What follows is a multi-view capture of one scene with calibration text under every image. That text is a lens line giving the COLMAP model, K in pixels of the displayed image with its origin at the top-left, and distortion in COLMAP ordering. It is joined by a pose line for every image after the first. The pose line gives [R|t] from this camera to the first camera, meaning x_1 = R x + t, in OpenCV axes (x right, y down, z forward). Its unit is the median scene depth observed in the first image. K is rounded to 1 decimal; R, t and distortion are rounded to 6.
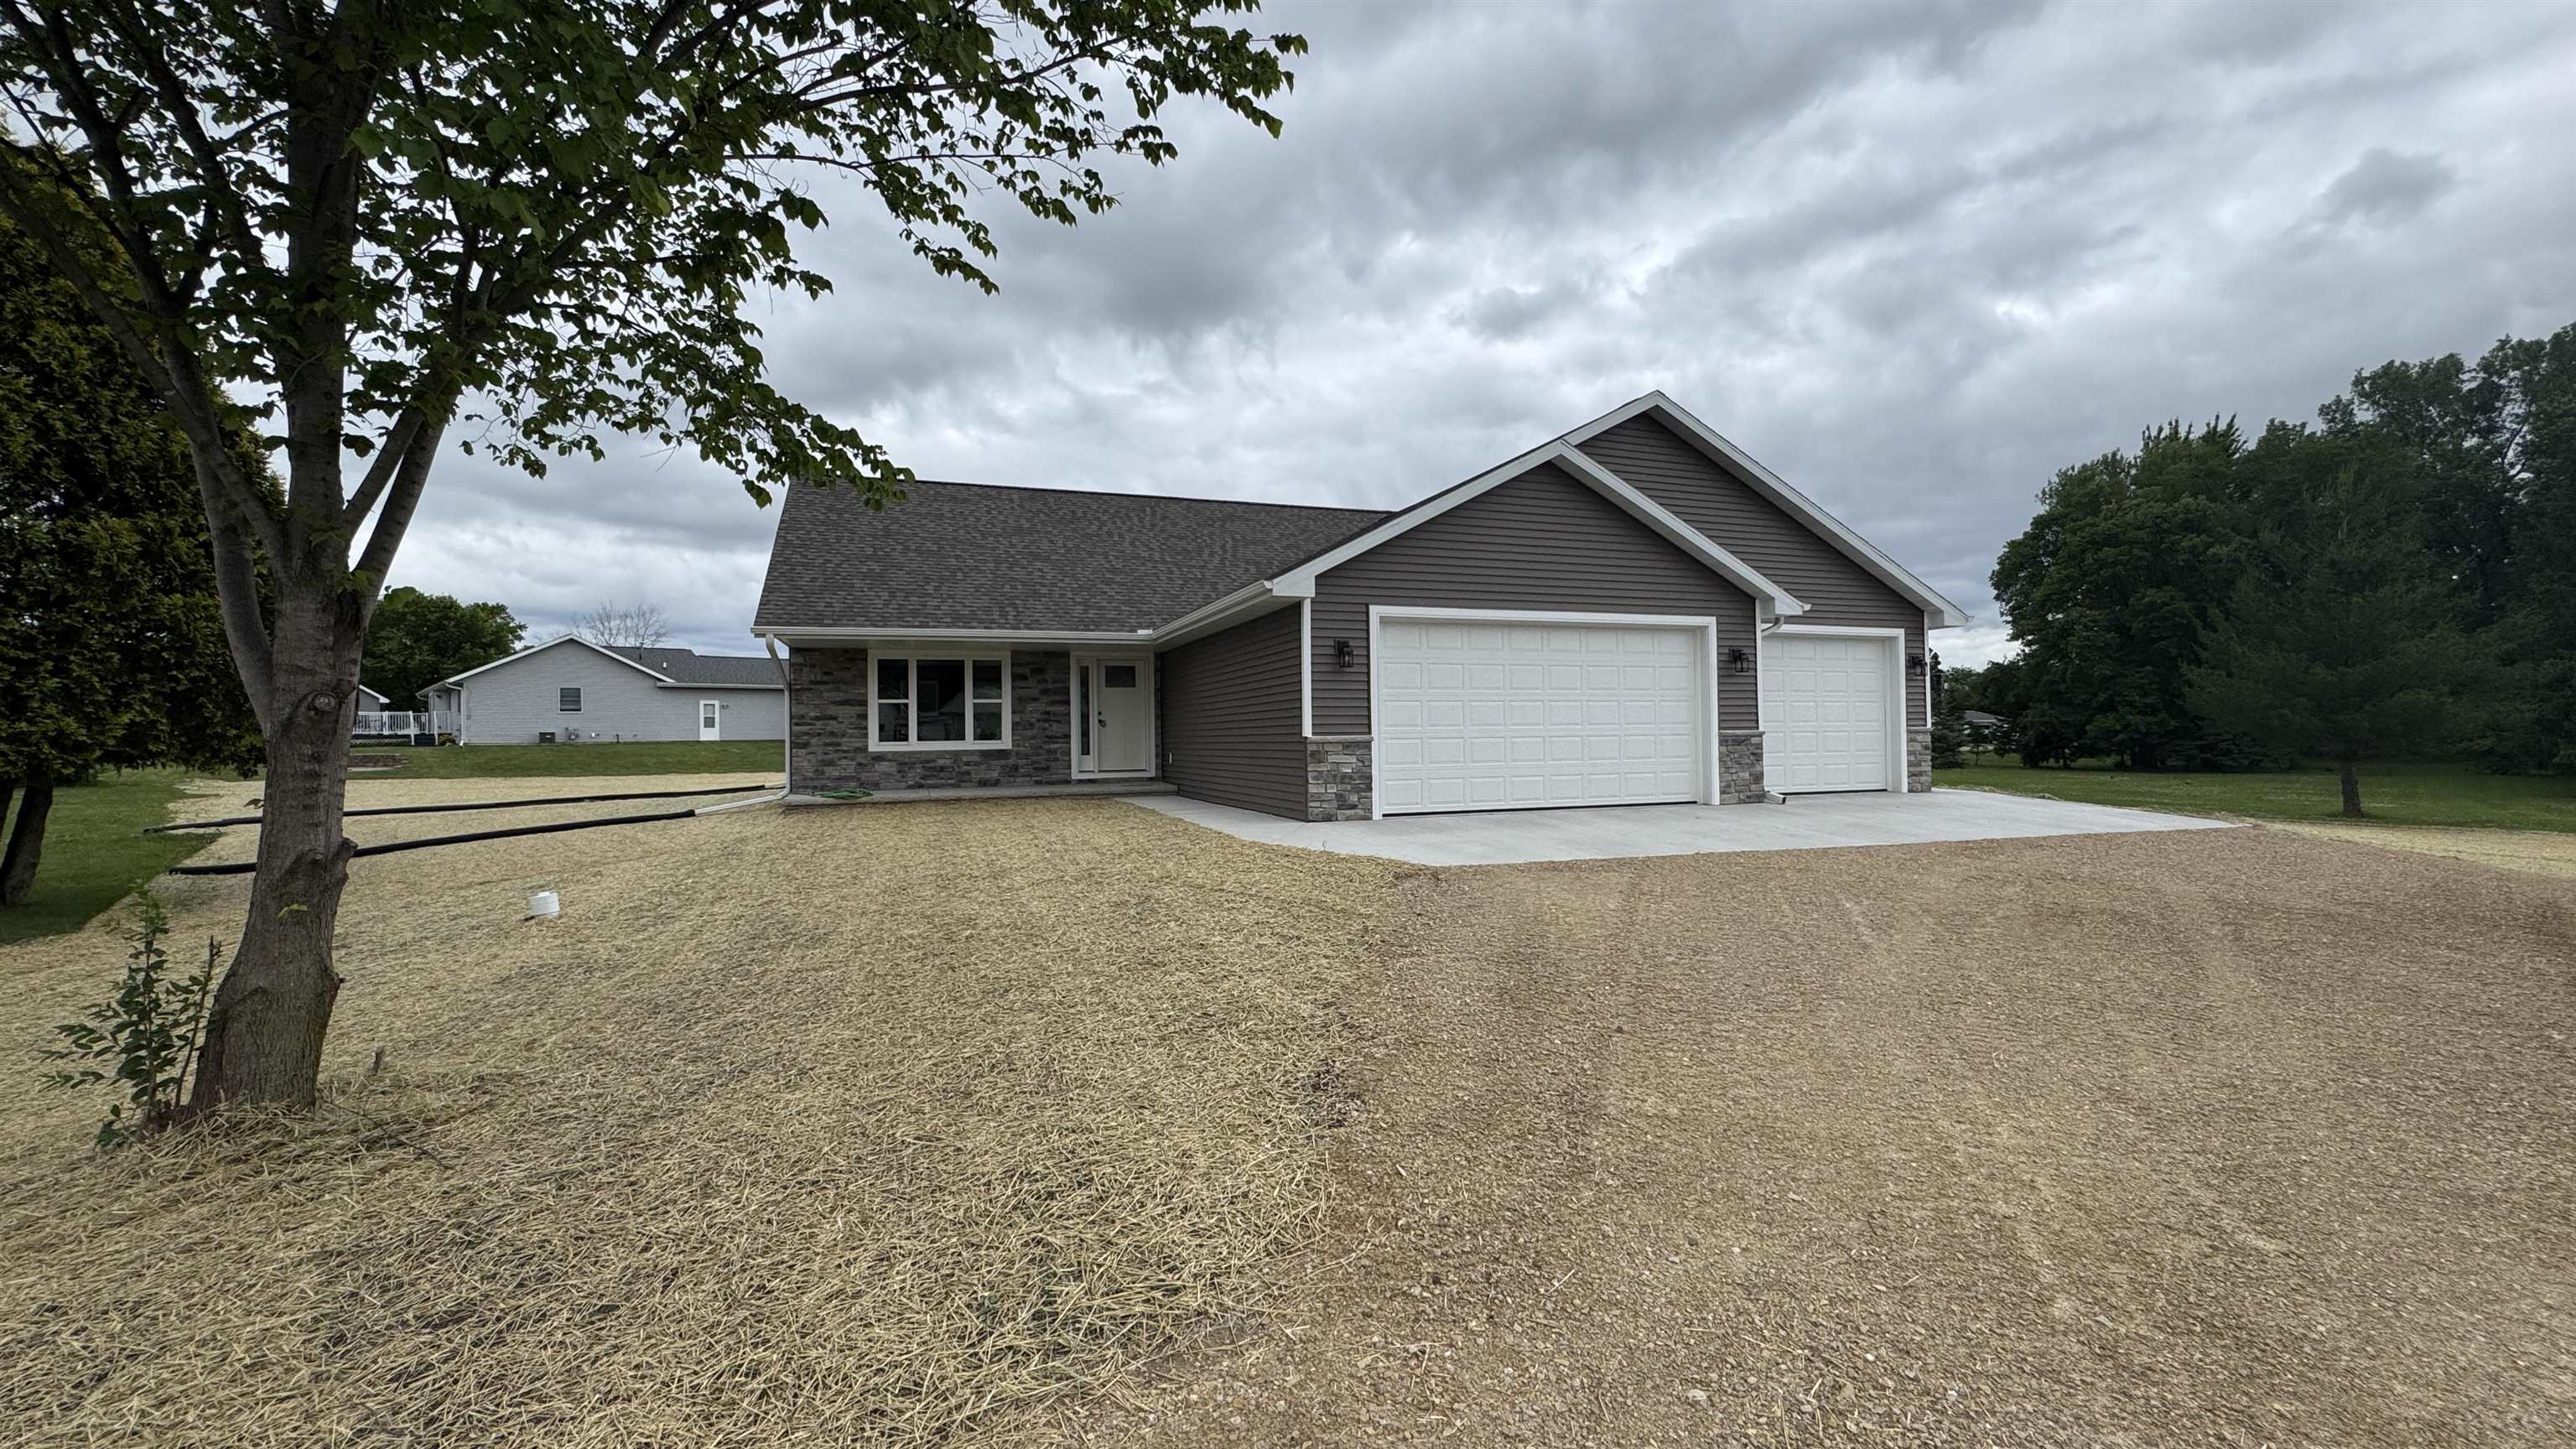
lens RADIAL K [[1027.2, 0, 1284.4], [0, 1027.2, 670.7], [0, 0, 1]] dist [-0.001695, -0.000202]
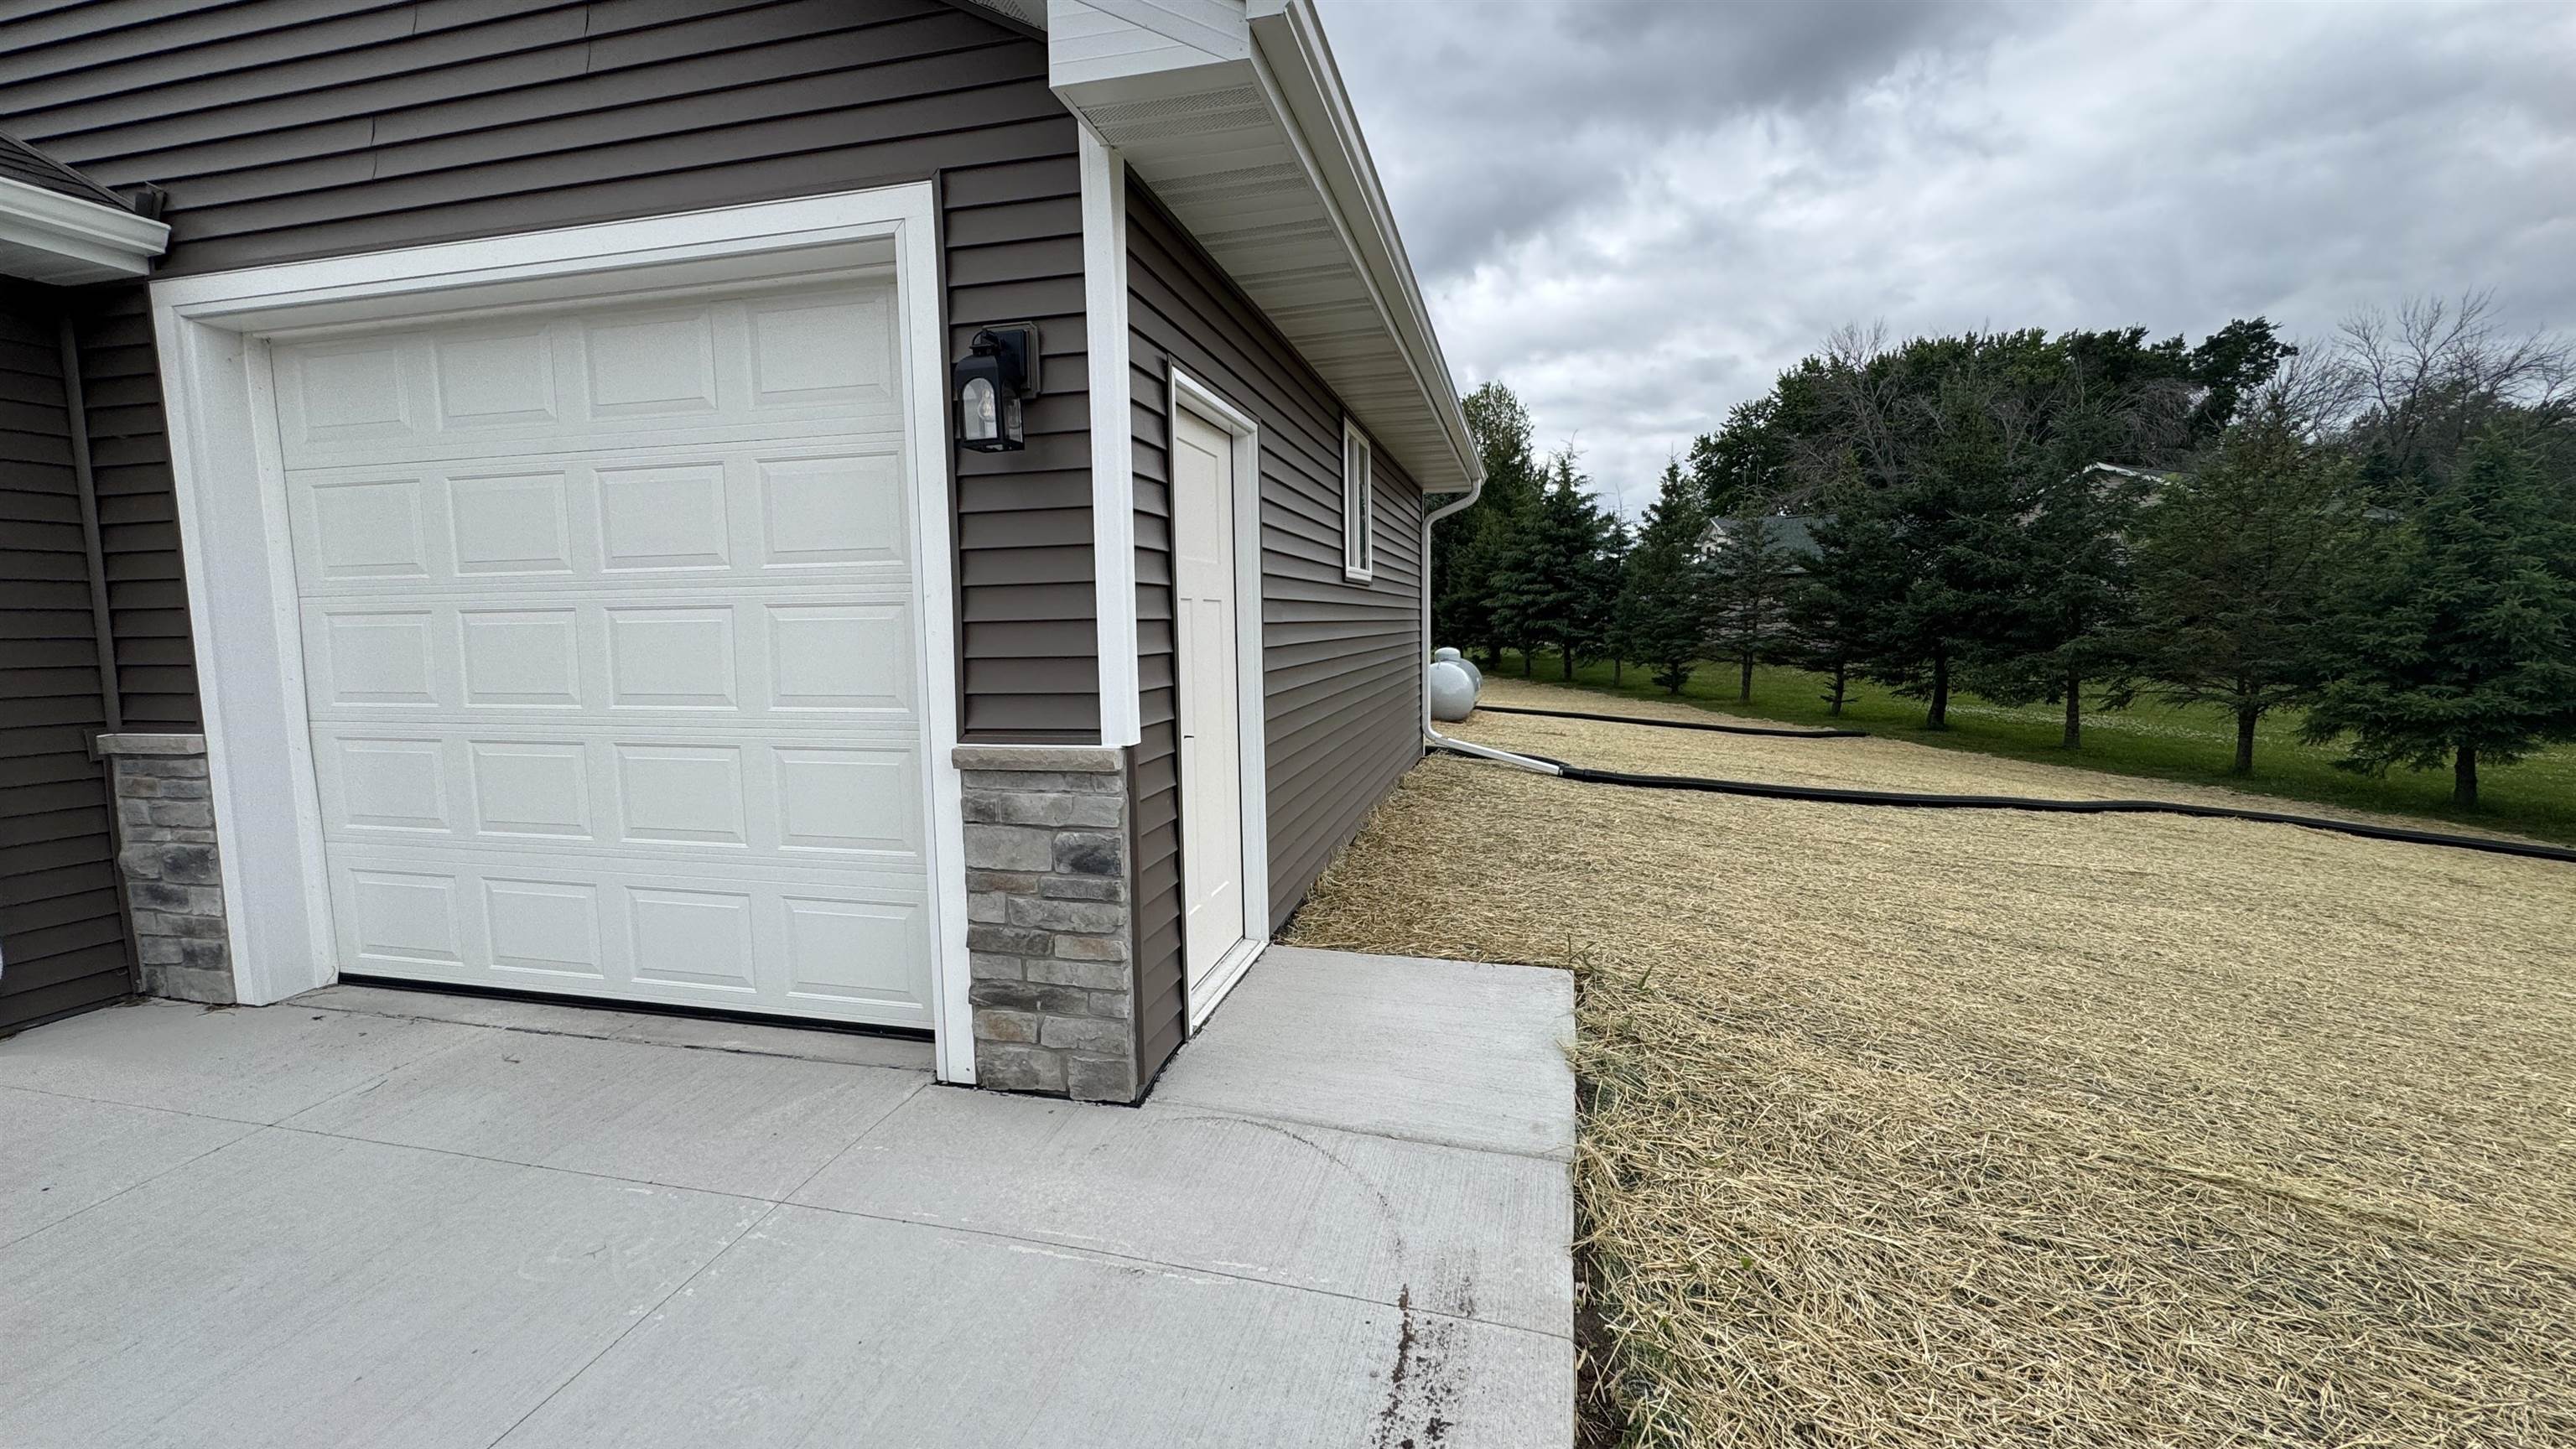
lens RADIAL K [[1128.5, 0, 1311.9], [0, 1128.5, 750.7], [0, 0, 1]] dist [-0.003891, 0.000240]
pose [[0.846440, 0.047604, -0.530352, 0.521261], [0.040441, 0.987372, 0.153170, 0.018936], [0.530946, -0.151097, 0.833826, 0.587501]]
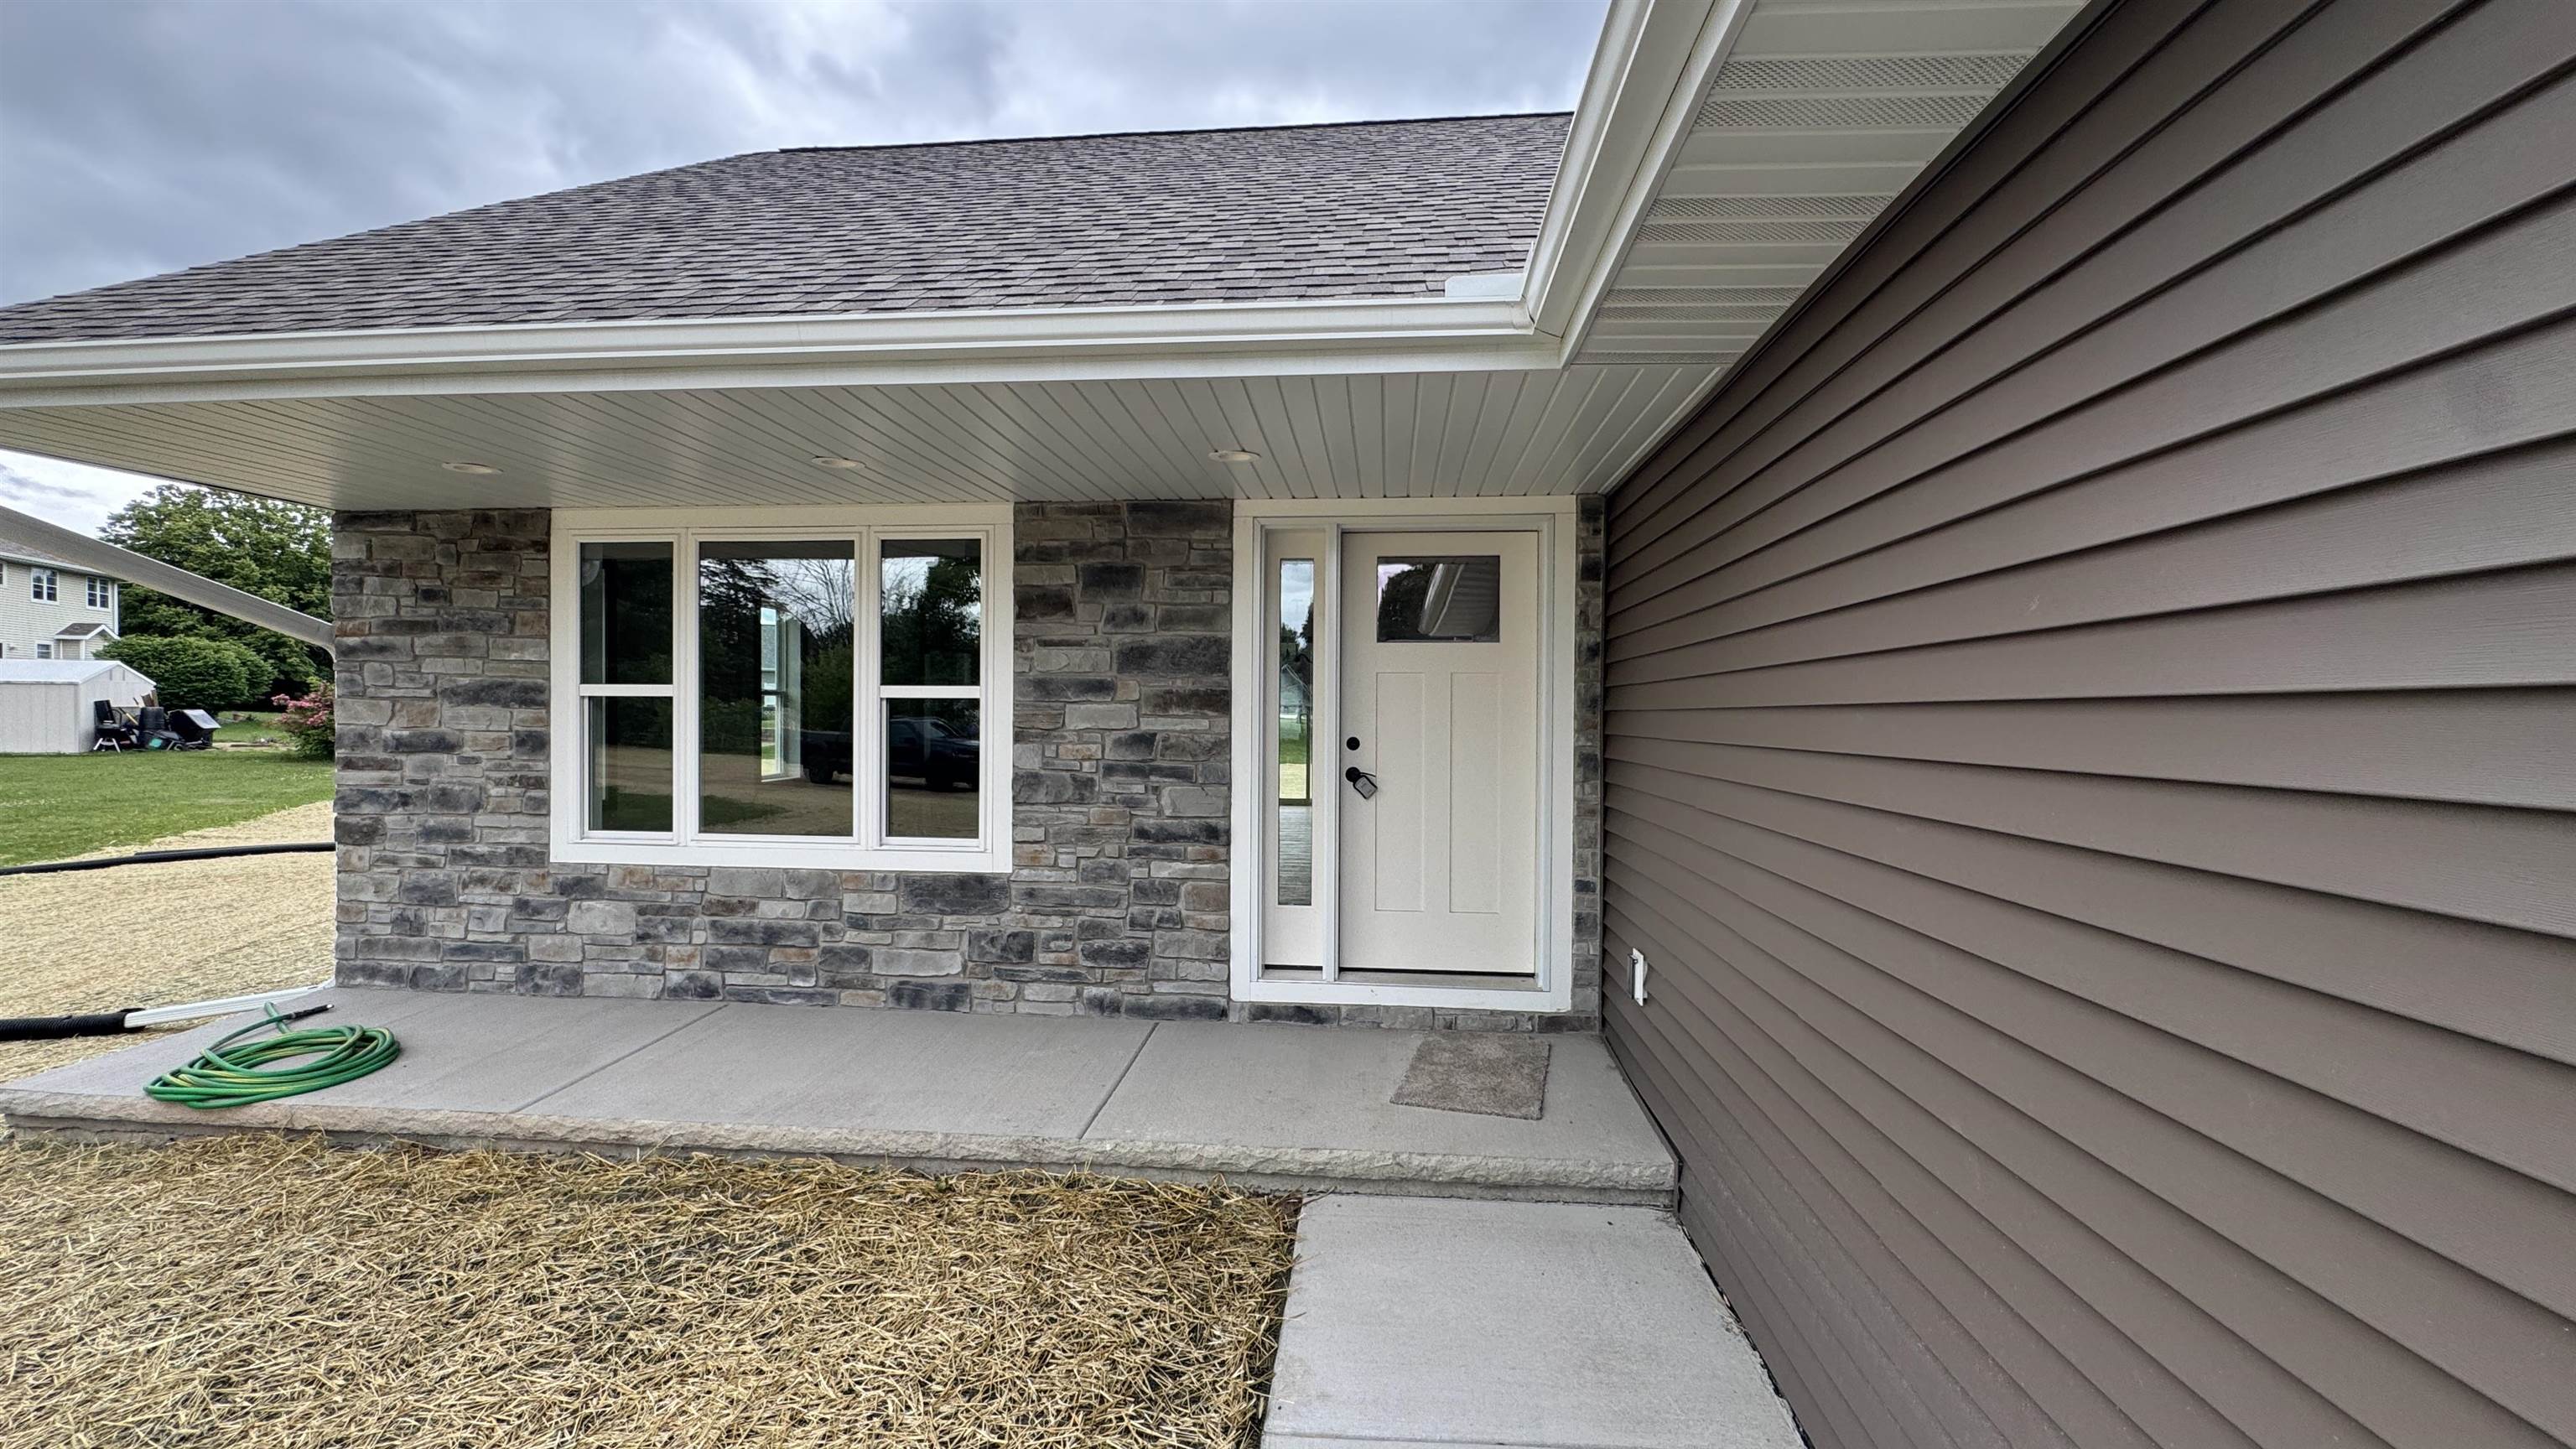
lens RADIAL K [[1027.2, 0, 1286.9], [0, 1027.2, 736.0], [0, 0, 1]] dist [-0.001695, -0.000202]
pose [[0.900787, 0.025144, -0.433534, -0.065731], [0.005796, 0.997537, 0.069899, 0.017038], [0.434223, -0.065477, 0.898422, 0.598207]]
